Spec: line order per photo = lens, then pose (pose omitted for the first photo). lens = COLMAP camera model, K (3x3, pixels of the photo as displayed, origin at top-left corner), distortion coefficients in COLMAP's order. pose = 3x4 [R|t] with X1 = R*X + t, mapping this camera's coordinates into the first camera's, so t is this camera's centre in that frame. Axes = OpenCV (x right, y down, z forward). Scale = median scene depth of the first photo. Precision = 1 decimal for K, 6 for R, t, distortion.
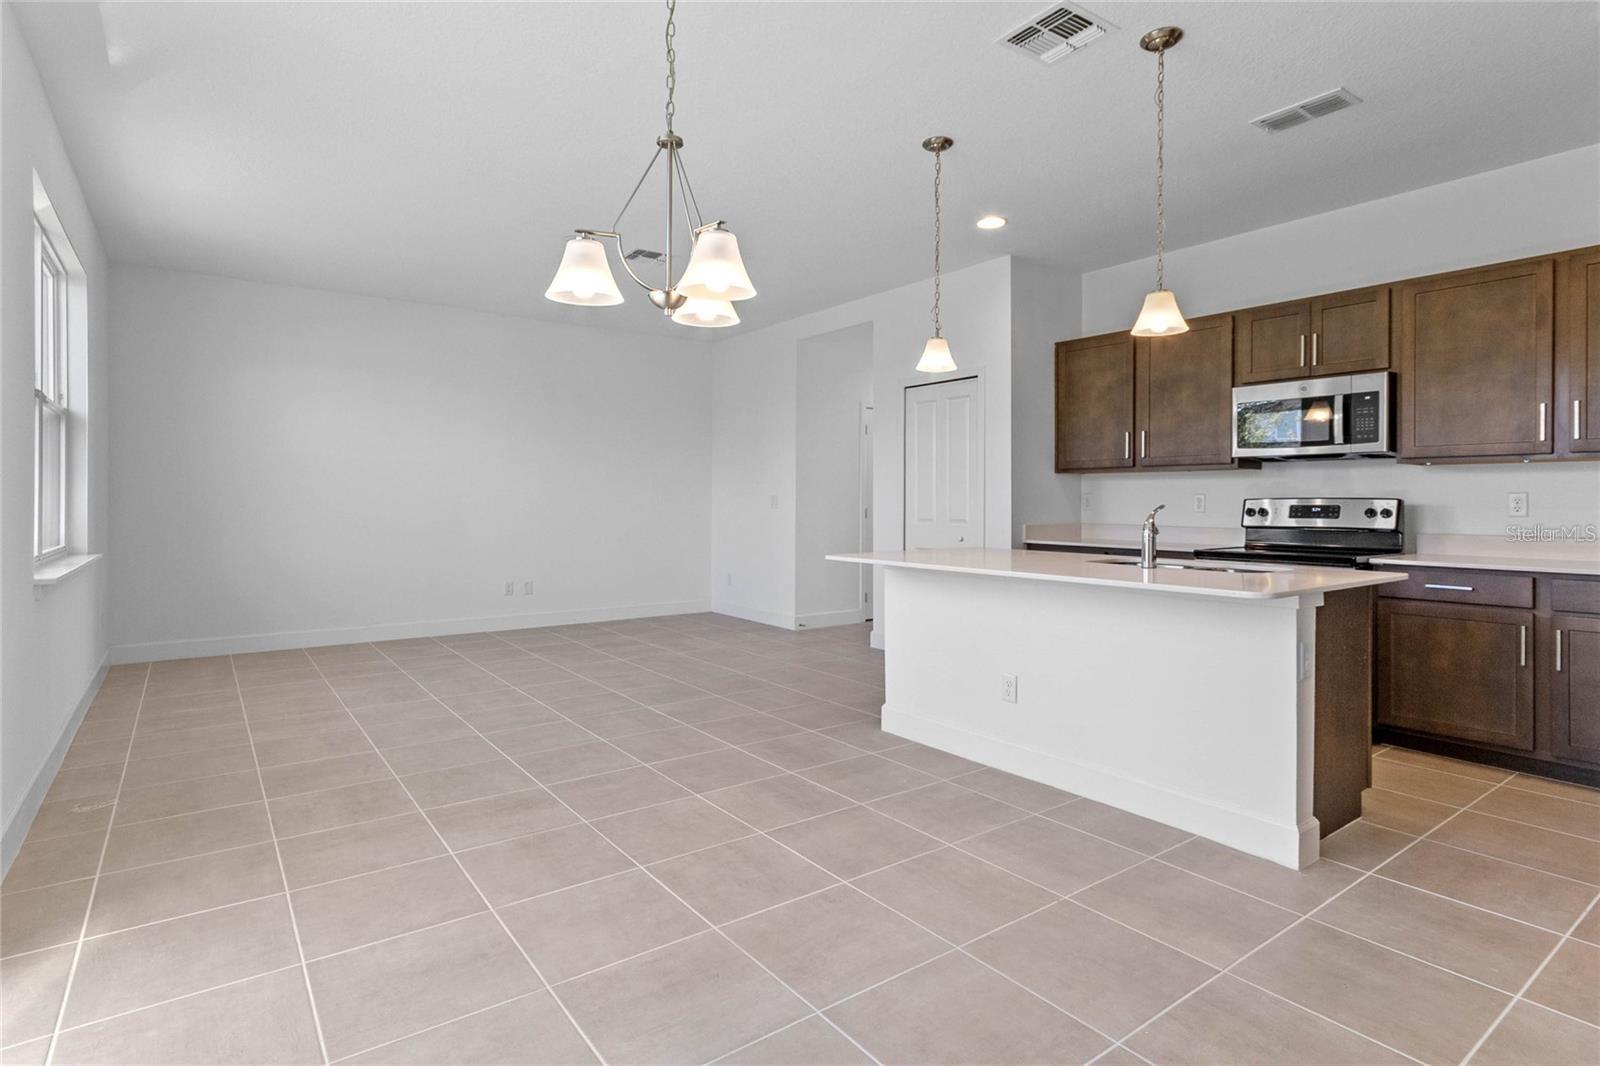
lens RADIAL K [[803.8, 0, 796.2], [0, 803.8, 491.6], [0, 0, 1]] dist [0.000407, -0.001811]
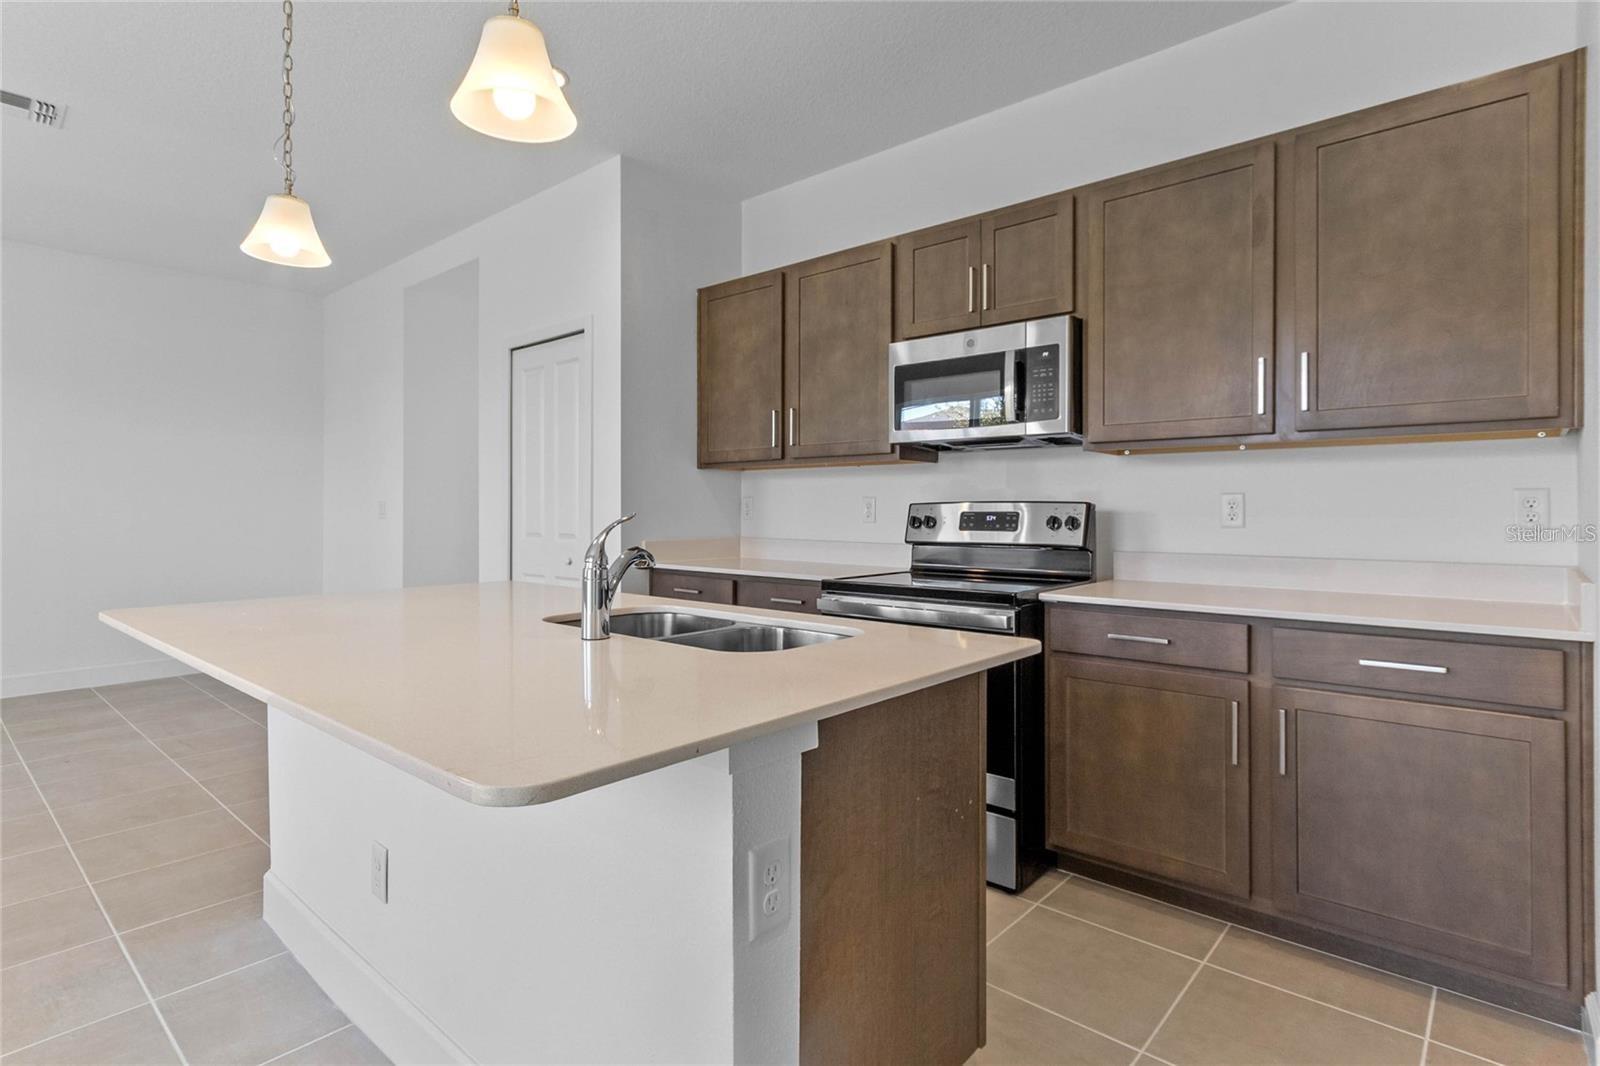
lens RADIAL K [[805.4, 0, 812.7], [0, 805.4, 496.5], [0, 0, 1]] dist [0.002425, 0.000639]
pose [[0.972958, 0.000658, 0.230981, 0.360839], [0.000115, 0.999994, -0.003335, 0.006349], [-0.230982, 0.003272, 0.972952, 0.380373]]
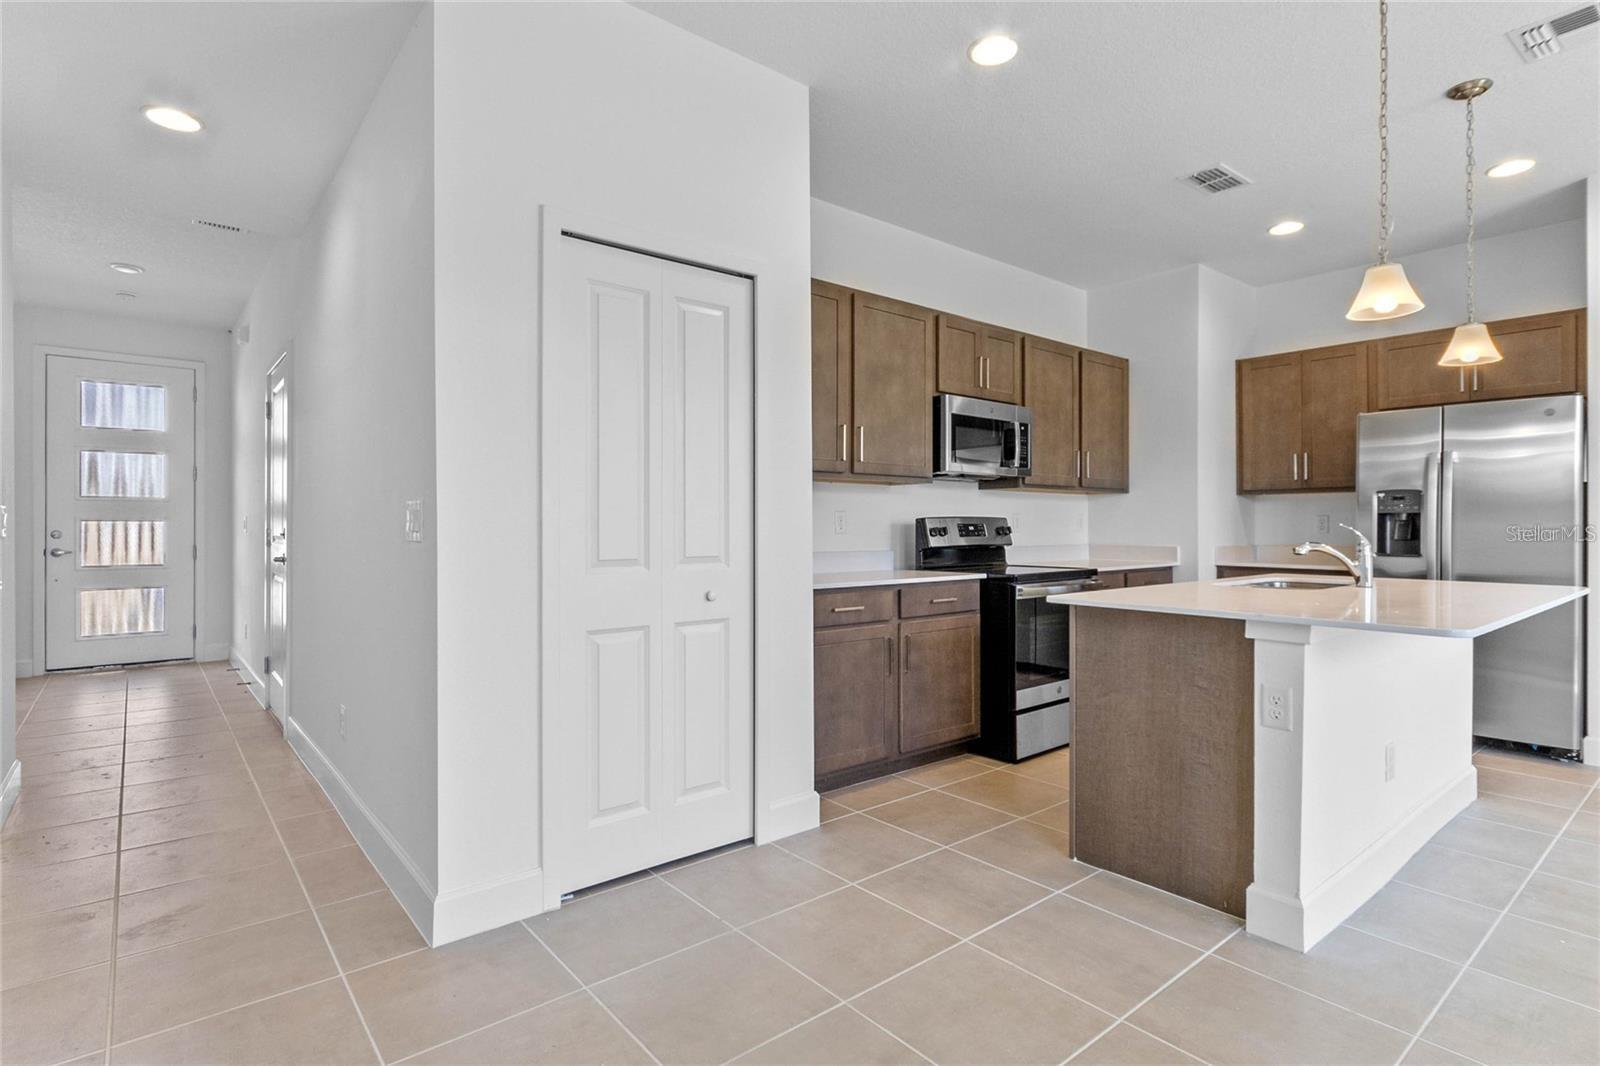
lens RADIAL K [[790.6, 0, 788.1], [0, 790.6, 529.9], [0, 0, 1]] dist [-0.001737, -0.000660]
pose [[-0.056238, -0.006046, 0.998399, -0.387430], [-0.008577, 0.999948, 0.005572, 0.022926], [-0.998381, -0.008250, -0.056287, 1.400240]]
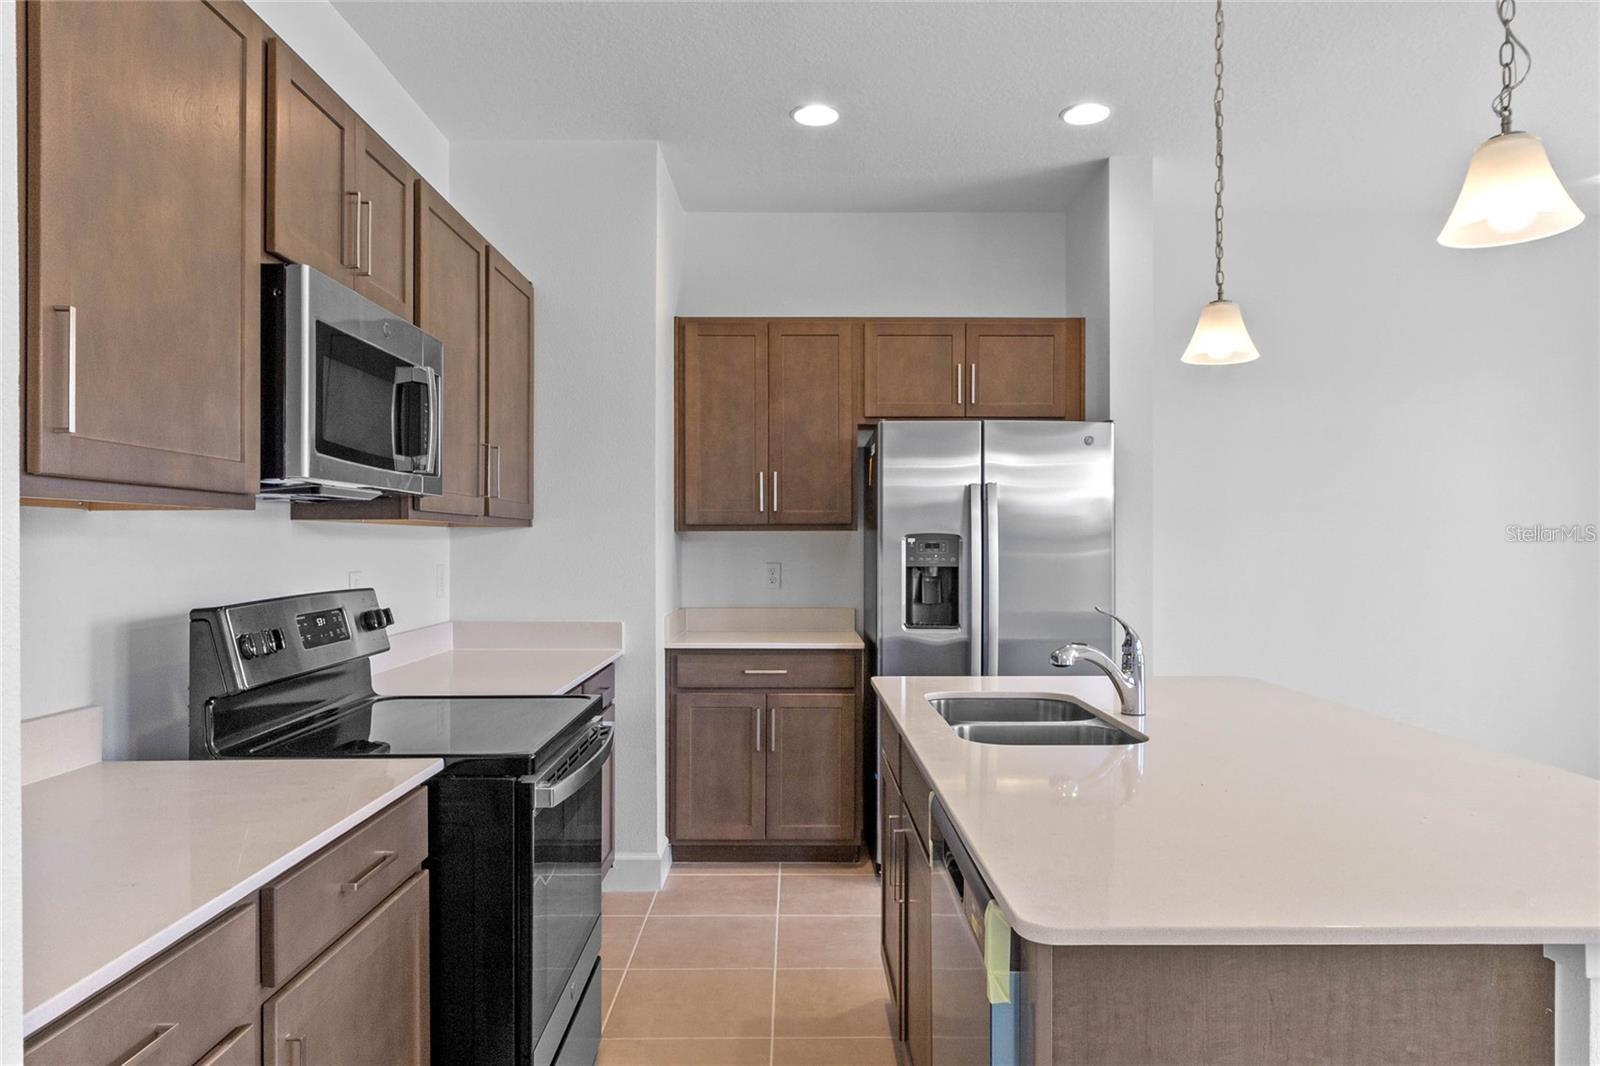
lens RADIAL K [[1047.3, 0, 800.0], [0, 1047.3, 533.0], [0, 0, 1]] dist [0.006154, 0.001261]
pose [[-0.822560, 0.005539, 0.568652, 0.158863], [-0.003040, 0.999895, -0.014137, -0.017743], [-0.568671, -0.013357, -0.822457, 1.407476]]
